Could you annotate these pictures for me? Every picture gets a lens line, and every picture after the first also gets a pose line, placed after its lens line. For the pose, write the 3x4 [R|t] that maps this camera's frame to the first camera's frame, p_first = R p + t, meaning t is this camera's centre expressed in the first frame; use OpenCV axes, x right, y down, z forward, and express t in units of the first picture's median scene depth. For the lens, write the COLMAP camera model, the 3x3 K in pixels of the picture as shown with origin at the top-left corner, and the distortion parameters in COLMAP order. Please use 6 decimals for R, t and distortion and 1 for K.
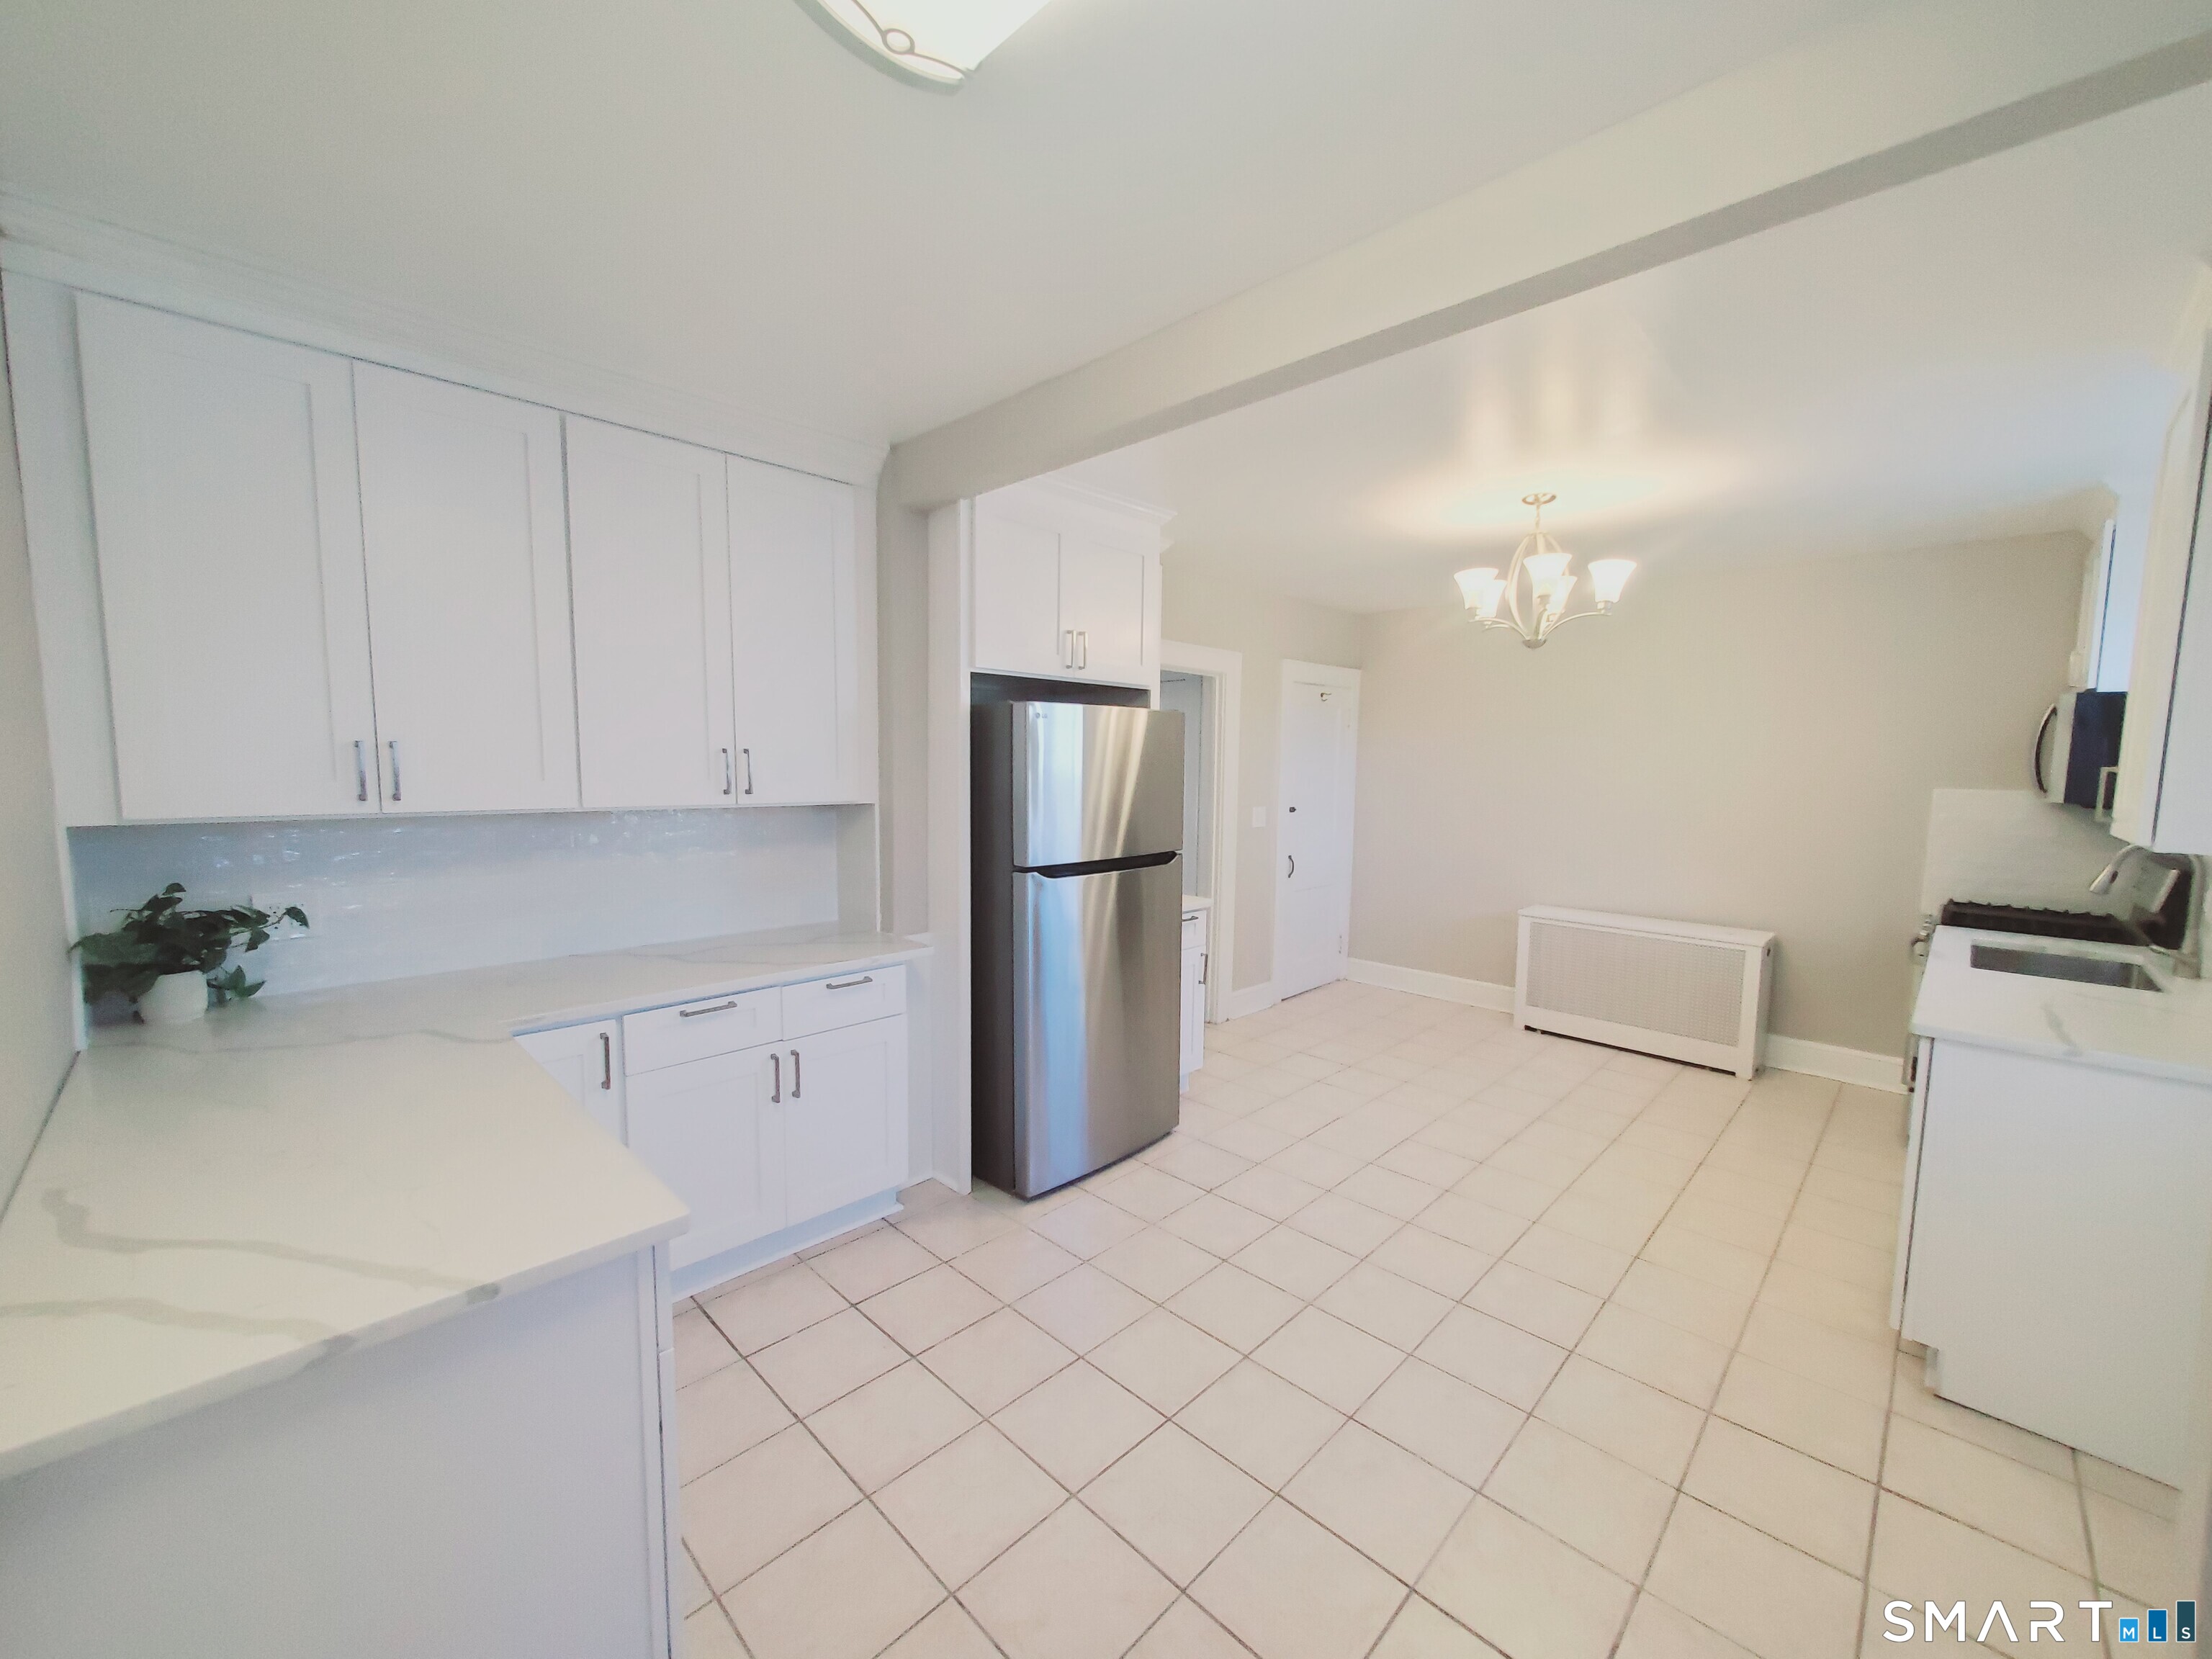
lens RADIAL K [[873.3, 0, 1133.4], [0, 873.3, 846.1], [0, 0, 1]] dist [0.003147, -0.003508]
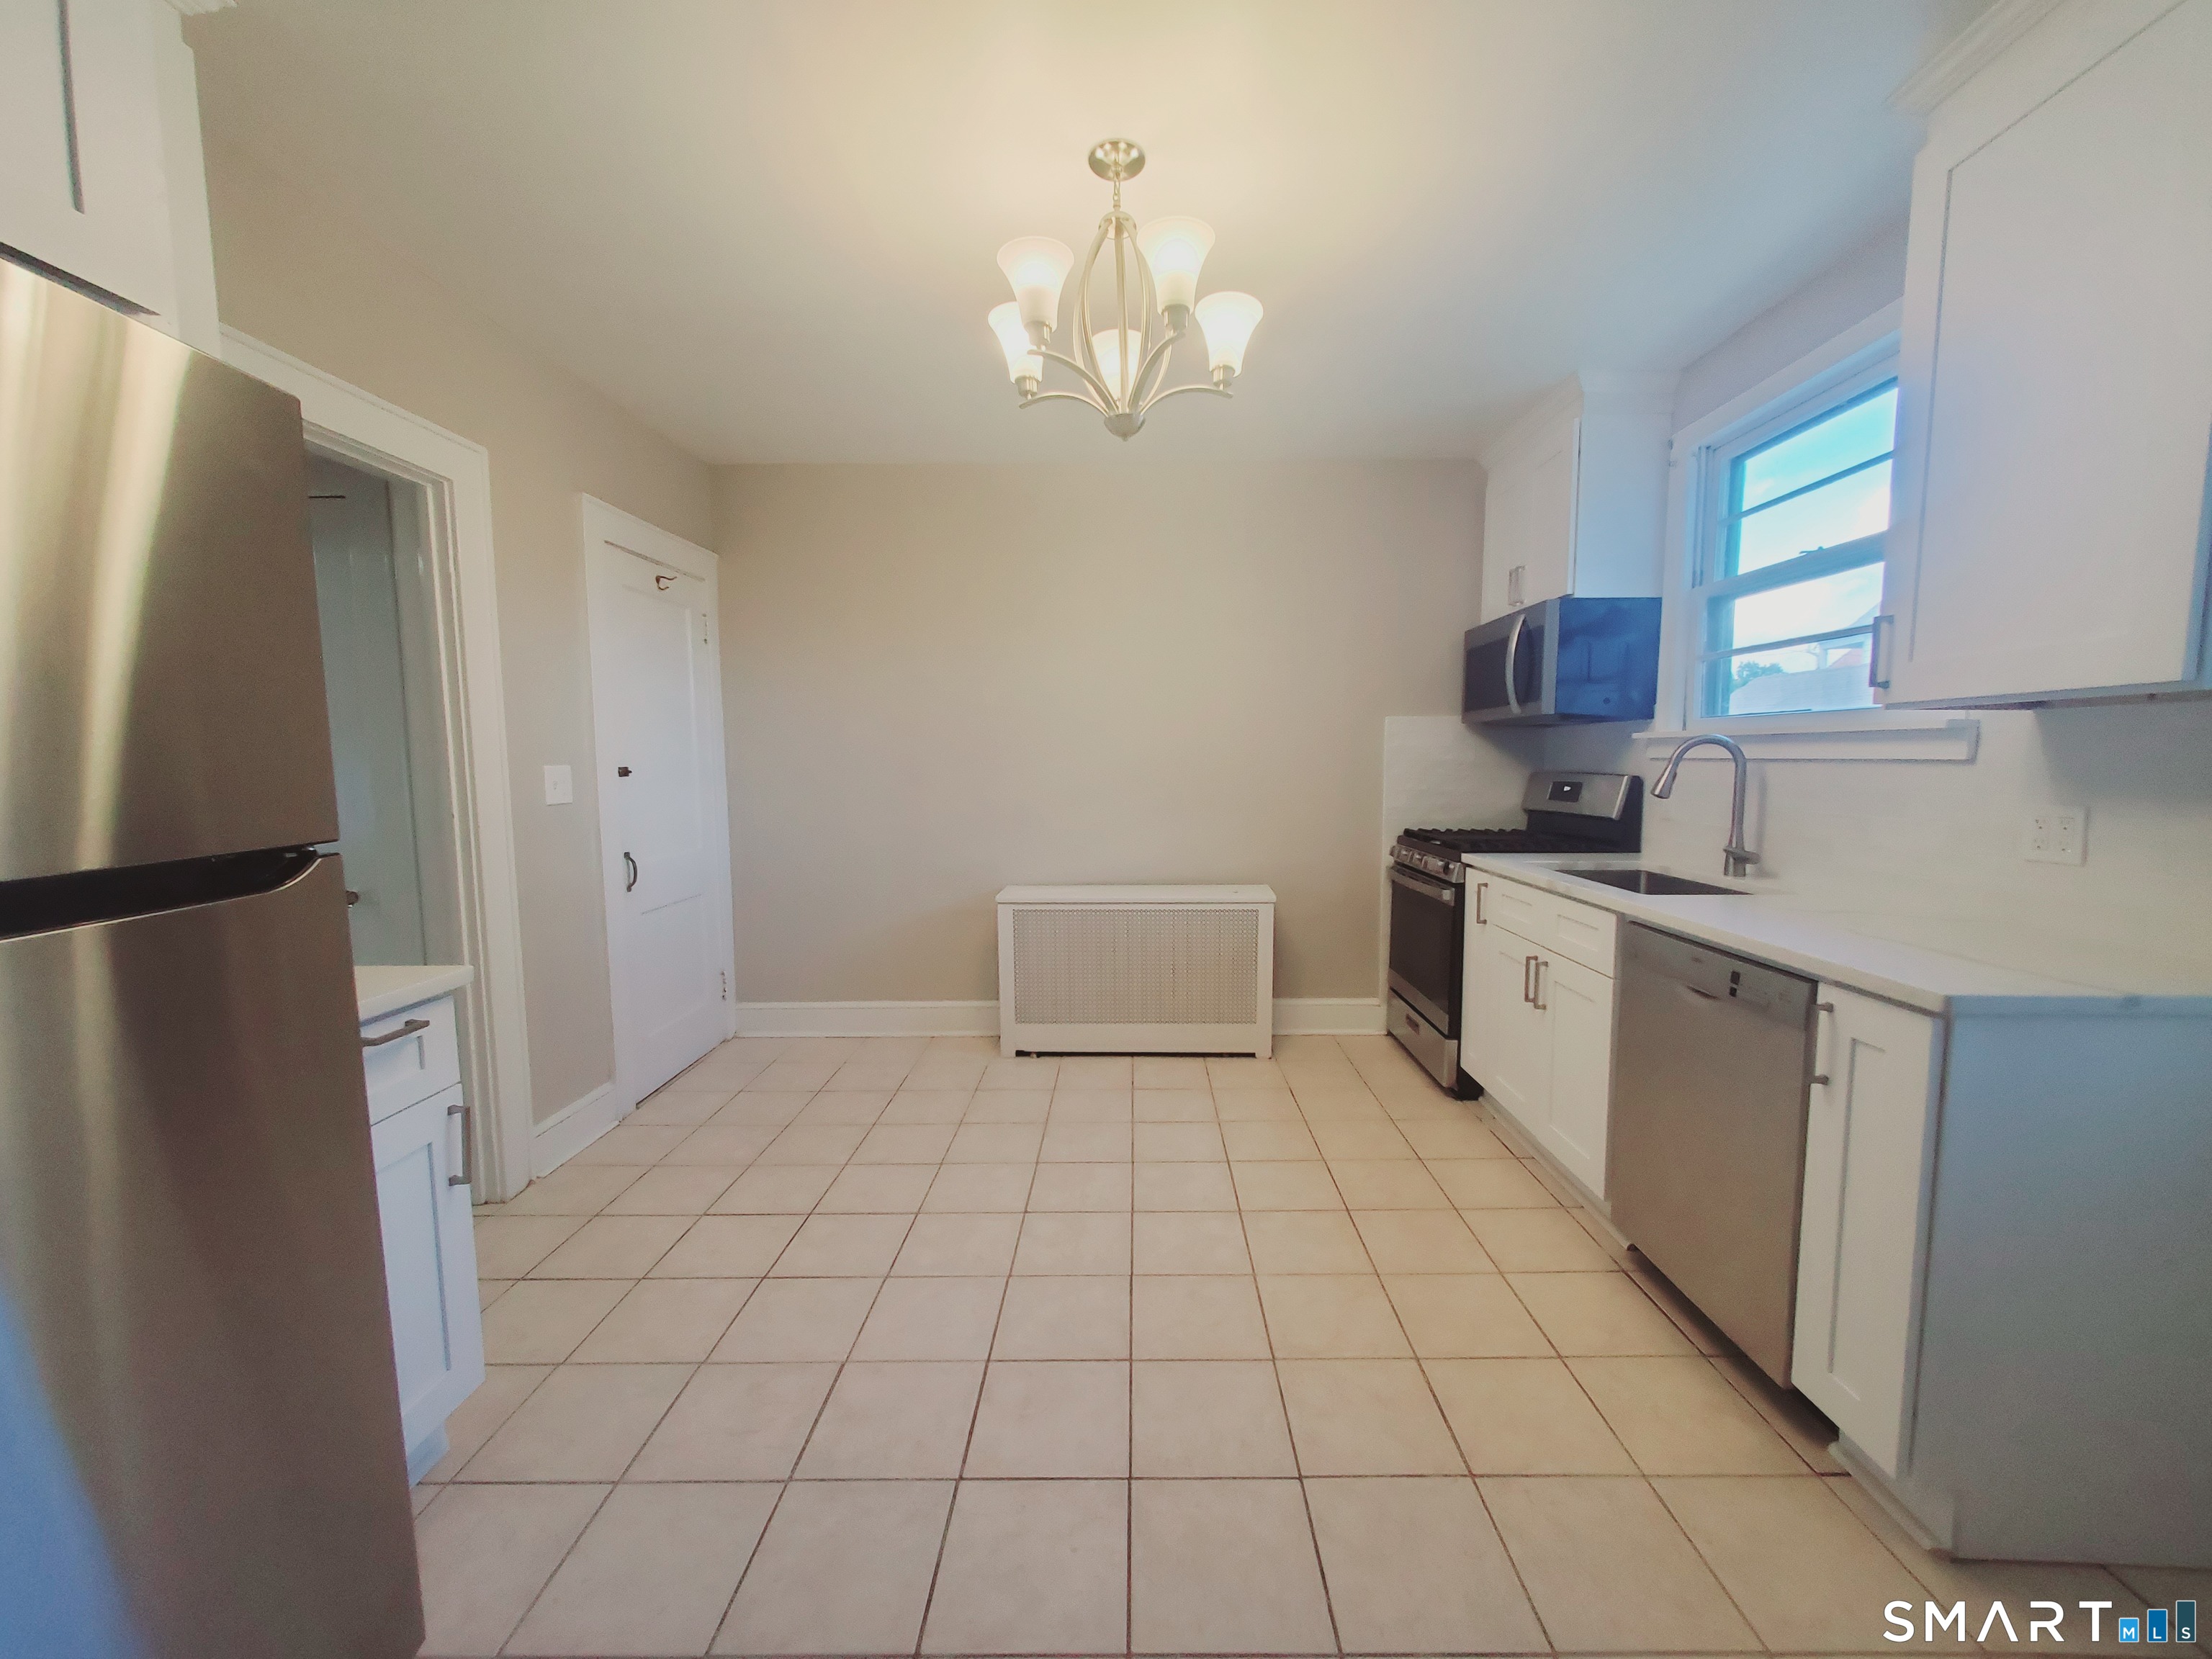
lens RADIAL K [[873.3, 0, 1133.4], [0, 873.3, 846.1], [0, 0, 1]] dist [0.003147, -0.003508]
pose [[0.728659, -0.084877, 0.679597, 0.037236], [0.082731, 0.995933, 0.035681, 0.016613], [-0.679861, 0.030225, 0.732718, 0.413775]]
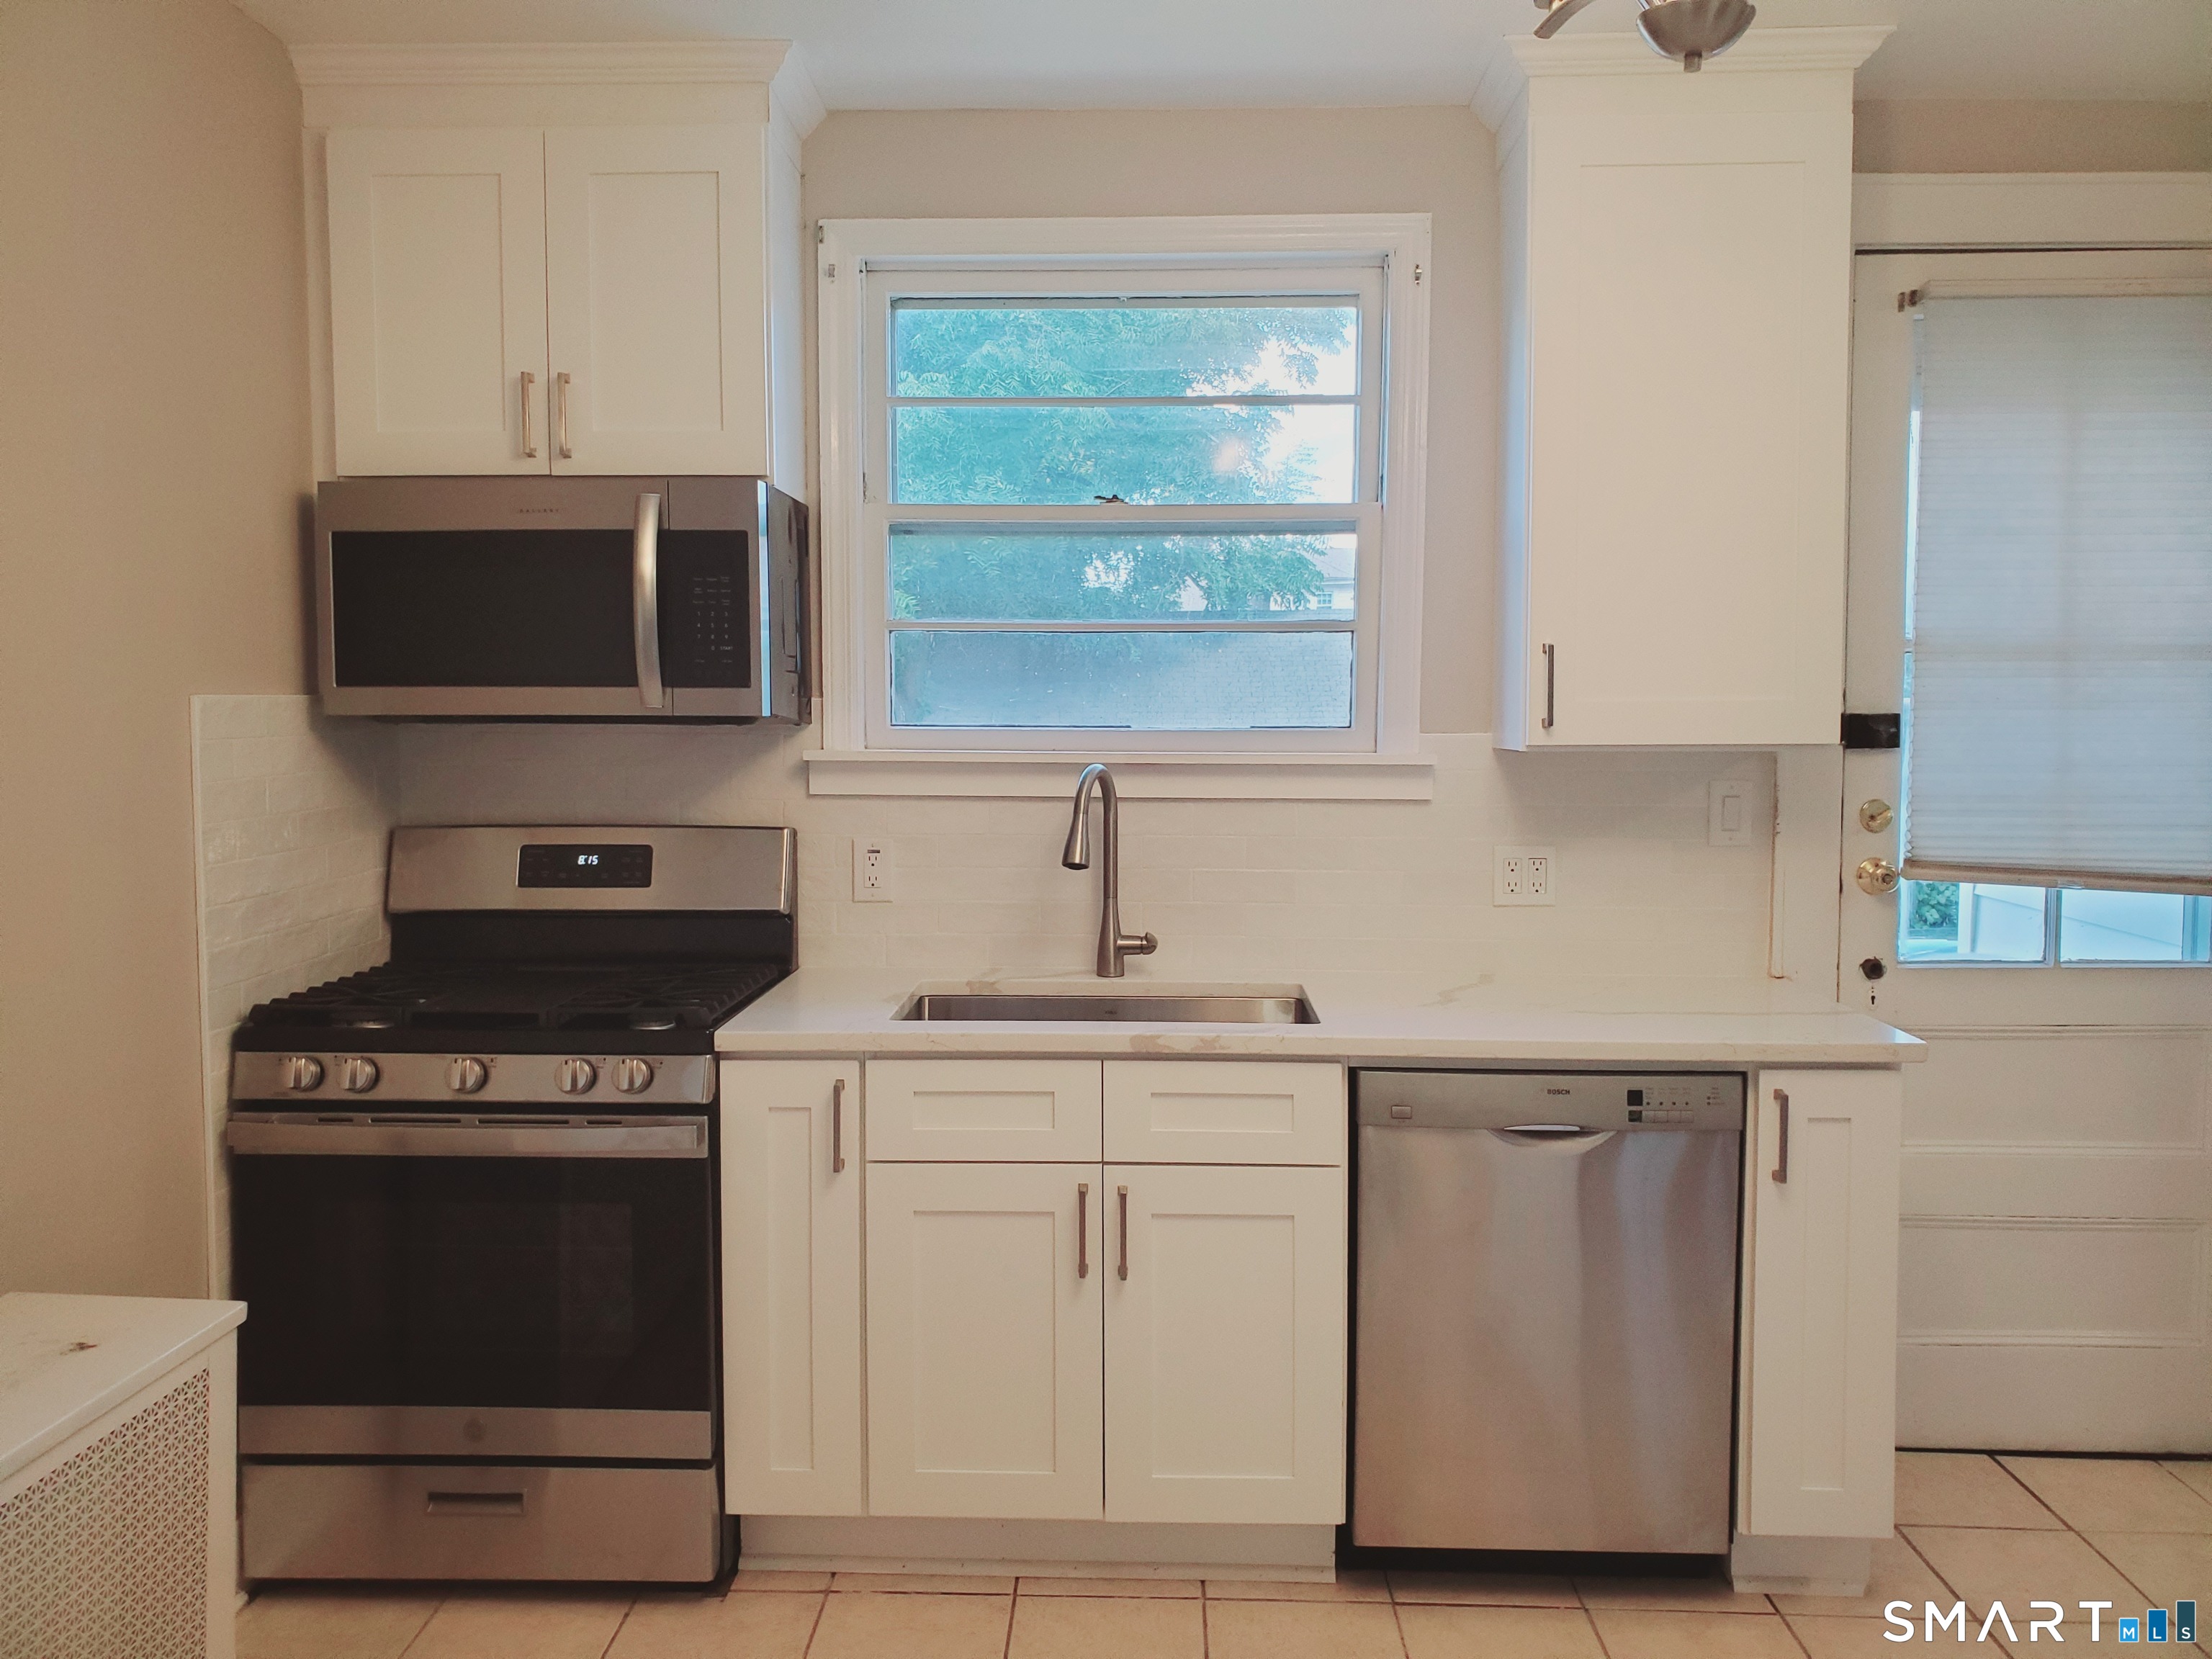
lens RADIAL K [[1700.5, 0, 1106.0], [0, 1700.5, 829.5], [0, 0, 1]] dist [0.023748, -0.002693]
pose [[-0.664933, -0.068782, 0.743729, 0.163485], [0.062833, 0.987070, 0.147463, -0.070168], [-0.744256, 0.144783, -0.652013, 0.963595]]
